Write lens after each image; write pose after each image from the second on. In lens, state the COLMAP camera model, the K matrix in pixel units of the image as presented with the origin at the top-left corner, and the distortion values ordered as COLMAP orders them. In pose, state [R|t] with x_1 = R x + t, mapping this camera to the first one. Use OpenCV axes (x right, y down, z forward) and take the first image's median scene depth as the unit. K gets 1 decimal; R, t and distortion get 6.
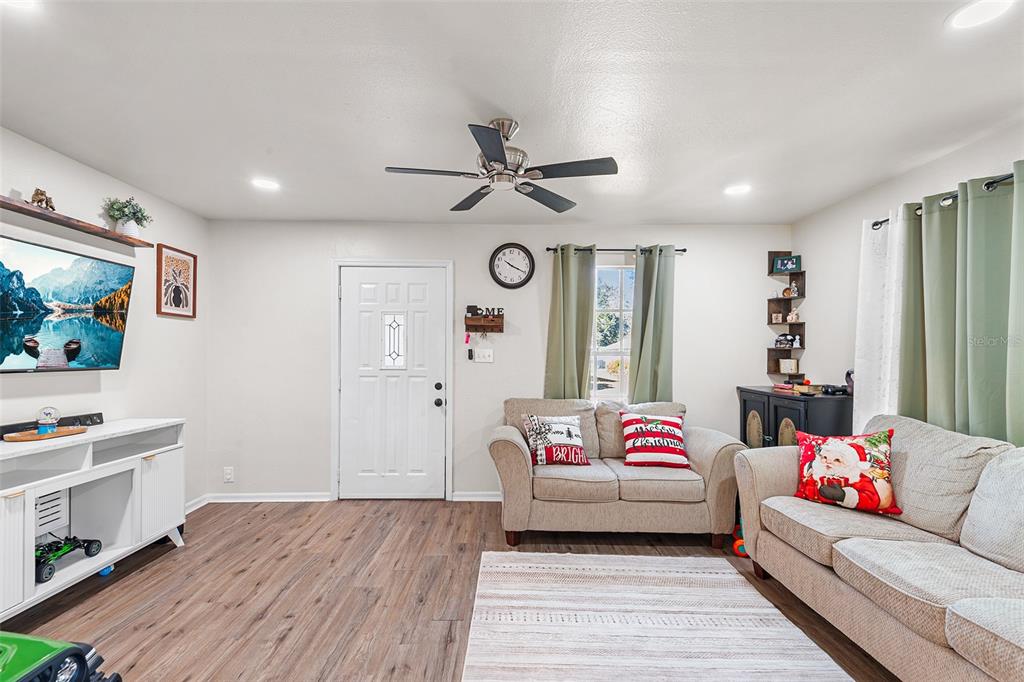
lens RADIAL K [[464.8, 0, 513.9], [0, 464.8, 350.9], [0, 0, 1]] dist [0.032930, -0.019745]
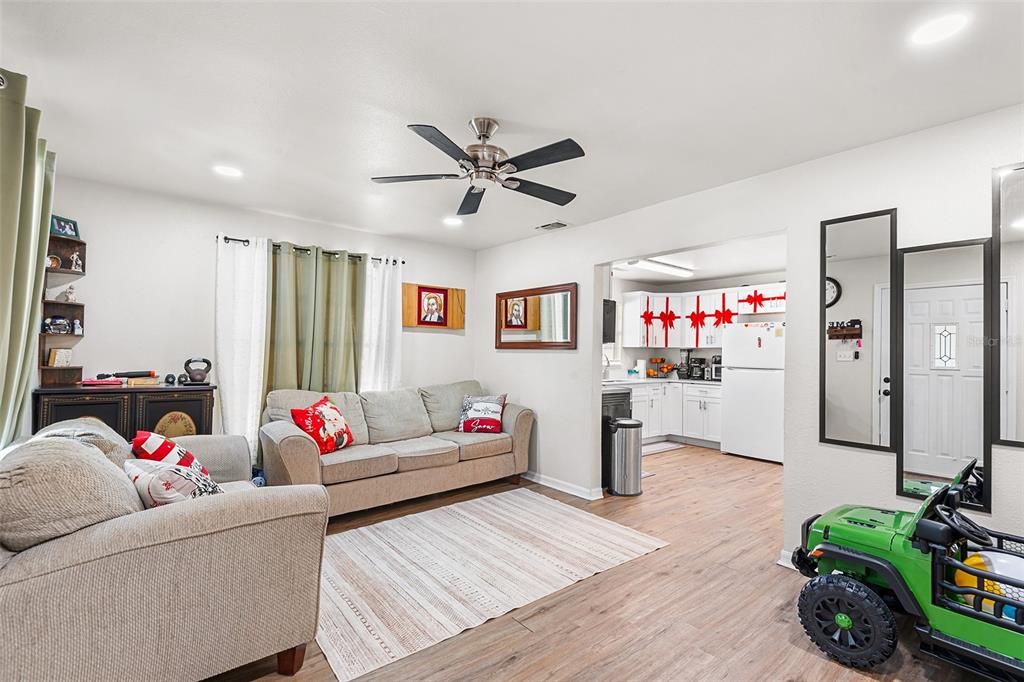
lens RADIAL K [[464.8, 0, 513.9], [0, 464.8, 350.9], [0, 0, 1]] dist [0.032930, -0.019745]
pose [[-0.609972, -0.007211, 0.792390, -0.831756], [-0.016960, 0.999848, -0.003957, 0.016587], [-0.792241, -0.015853, -0.610002, 1.504339]]
